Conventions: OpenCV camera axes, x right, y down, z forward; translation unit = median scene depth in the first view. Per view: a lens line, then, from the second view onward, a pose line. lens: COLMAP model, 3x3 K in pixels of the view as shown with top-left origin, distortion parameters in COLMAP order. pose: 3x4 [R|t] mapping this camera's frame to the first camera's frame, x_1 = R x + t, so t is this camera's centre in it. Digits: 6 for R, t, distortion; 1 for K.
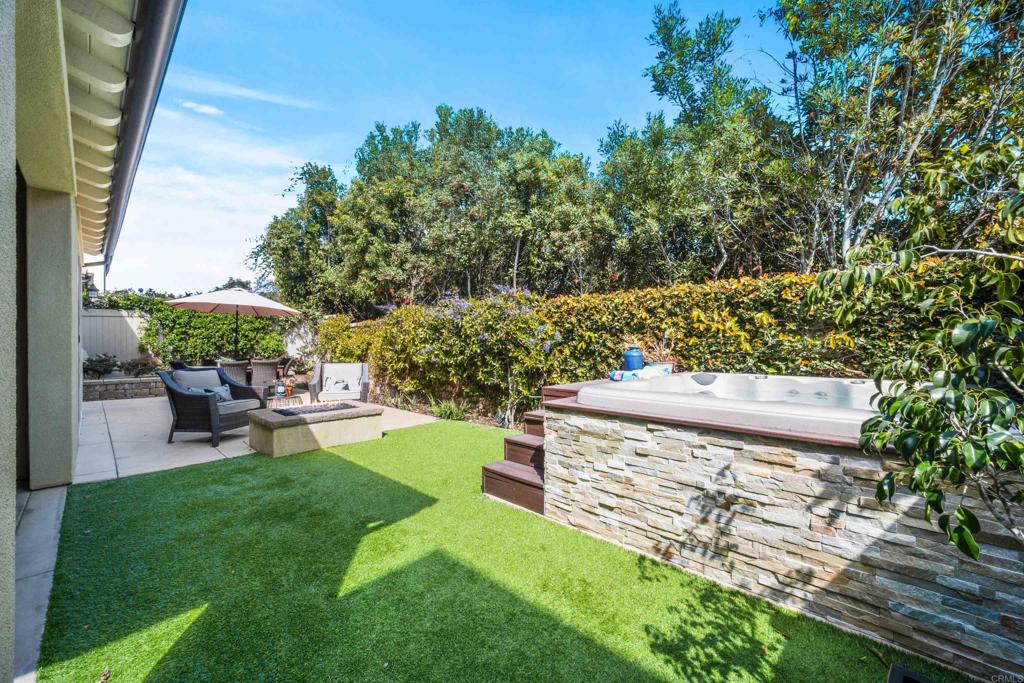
lens RADIAL K [[409.7, 0, 526.2], [0, 409.7, 339.9], [0, 0, 1]] dist [-0.003018, 0.001333]
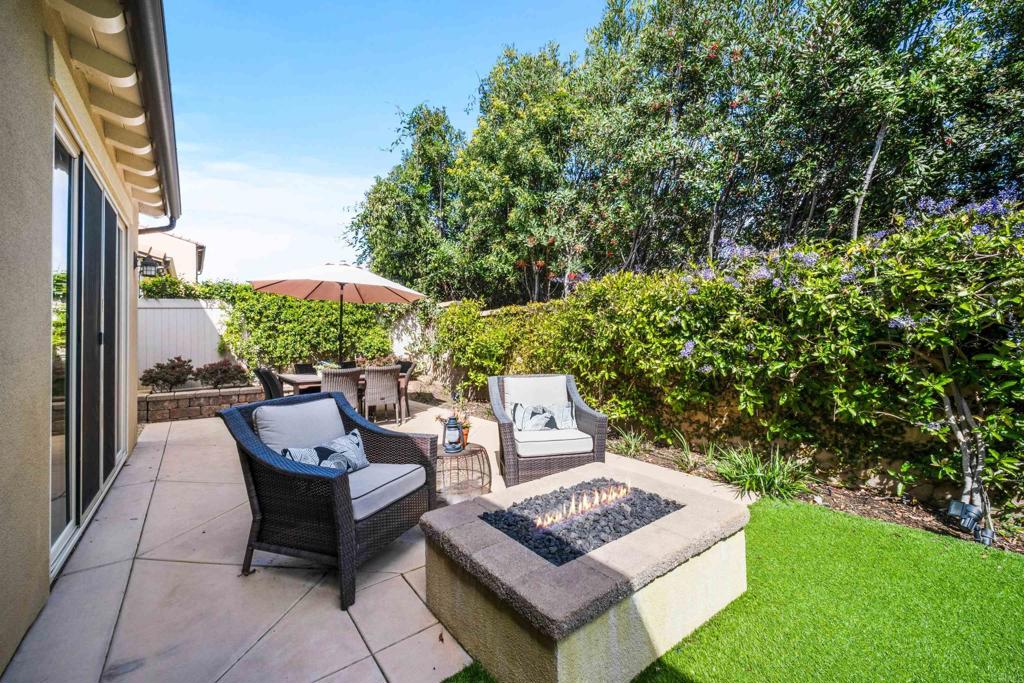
lens RADIAL K [[409.7, 0, 526.5], [0, 409.7, 323.8], [0, 0, 1]] dist [-0.003018, 0.001333]
pose [[0.990178, -0.018552, -0.138573, -0.267994], [0.015390, 0.999597, -0.023850, 0.000073], [0.138960, 0.021483, 0.990065, 0.317639]]
